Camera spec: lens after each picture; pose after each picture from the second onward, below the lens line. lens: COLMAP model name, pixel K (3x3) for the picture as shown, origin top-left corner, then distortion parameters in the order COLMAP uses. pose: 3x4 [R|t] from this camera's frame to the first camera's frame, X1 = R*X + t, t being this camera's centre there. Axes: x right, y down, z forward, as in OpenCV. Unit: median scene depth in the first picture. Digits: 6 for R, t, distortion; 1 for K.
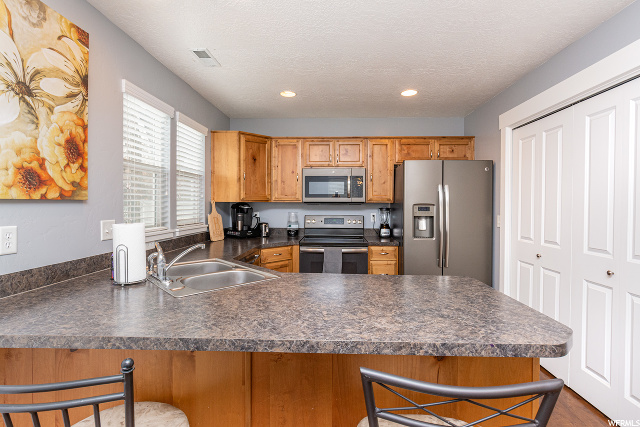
lens RADIAL K [[311.4, 0, 322.2], [0, 311.4, 209.6], [0, 0, 1]] dist [0.000358, 0.000682]
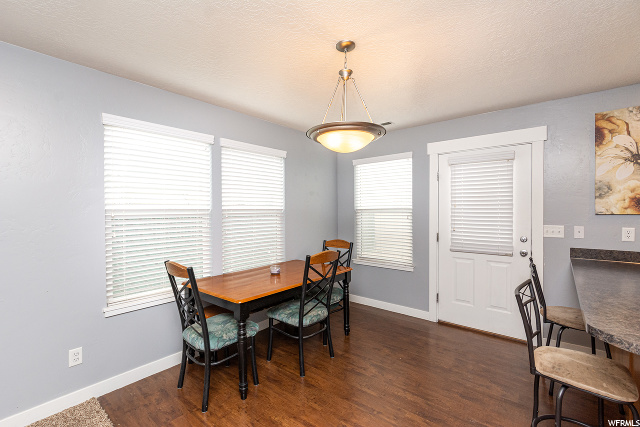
lens RADIAL K [[284.0, 0, 315.4], [0, 284.0, 212.5], [0, 0, 1]] dist [-0.002038, -0.000761]
pose [[-0.617171, 0.010052, -0.786765, 0.697327], [-0.007860, 0.999790, 0.018939, -0.026224], [0.786790, 0.017872, -0.616962, 0.218573]]
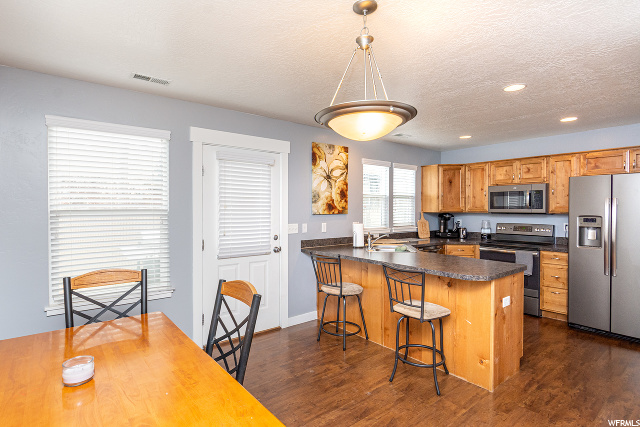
lens RADIAL K [[325.7, 0, 316.5], [0, 325.7, 210.6], [0, 0, 1]] dist [-0.000146, -0.000409]
pose [[0.660250, 0.001860, -0.751044, 0.551181], [-0.009999, 0.999930, -0.006314, -0.019579], [0.750979, 0.011679, 0.660223, -0.479823]]
